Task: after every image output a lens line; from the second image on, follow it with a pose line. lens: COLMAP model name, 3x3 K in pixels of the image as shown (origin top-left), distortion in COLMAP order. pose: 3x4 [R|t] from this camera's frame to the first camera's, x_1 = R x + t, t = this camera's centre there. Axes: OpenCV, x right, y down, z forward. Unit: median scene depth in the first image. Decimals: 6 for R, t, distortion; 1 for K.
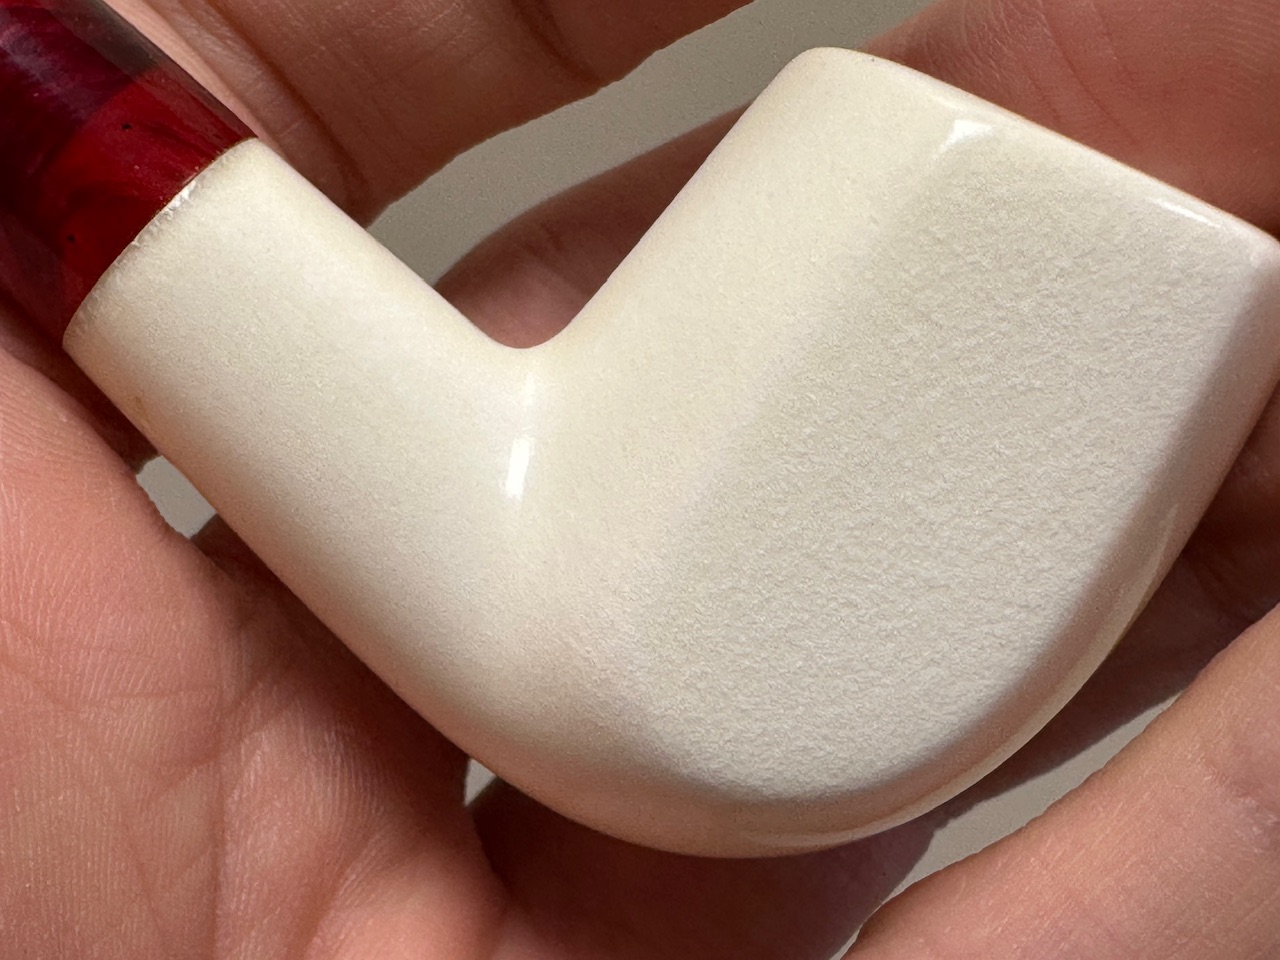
lens RADIAL K [[1789.2, 0, 640.0], [0, 1789.2, 480.0], [0, 0, 1]] dist [0.013635, 0.013297]
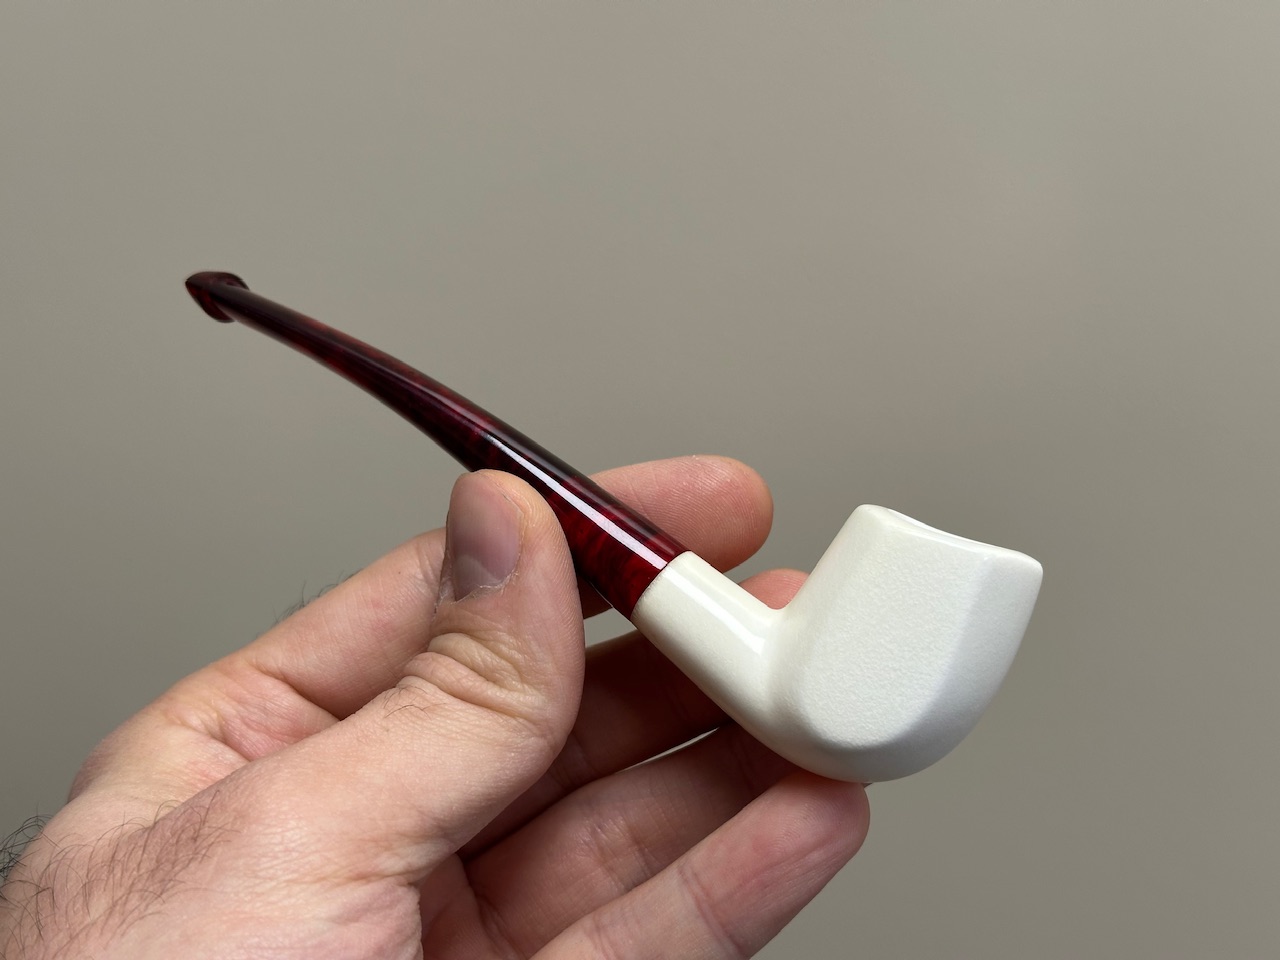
lens RADIAL K [[1792.3, 0, 640.0], [0, 1792.3, 480.0], [0, 0, 1]] dist [-0.002844, -0.002134]
pose [[0.981019, -0.105162, -0.162916, 0.276727], [0.080293, 0.985059, -0.152356, 0.178428], [0.176504, 0.136383, 0.974806, -2.252846]]
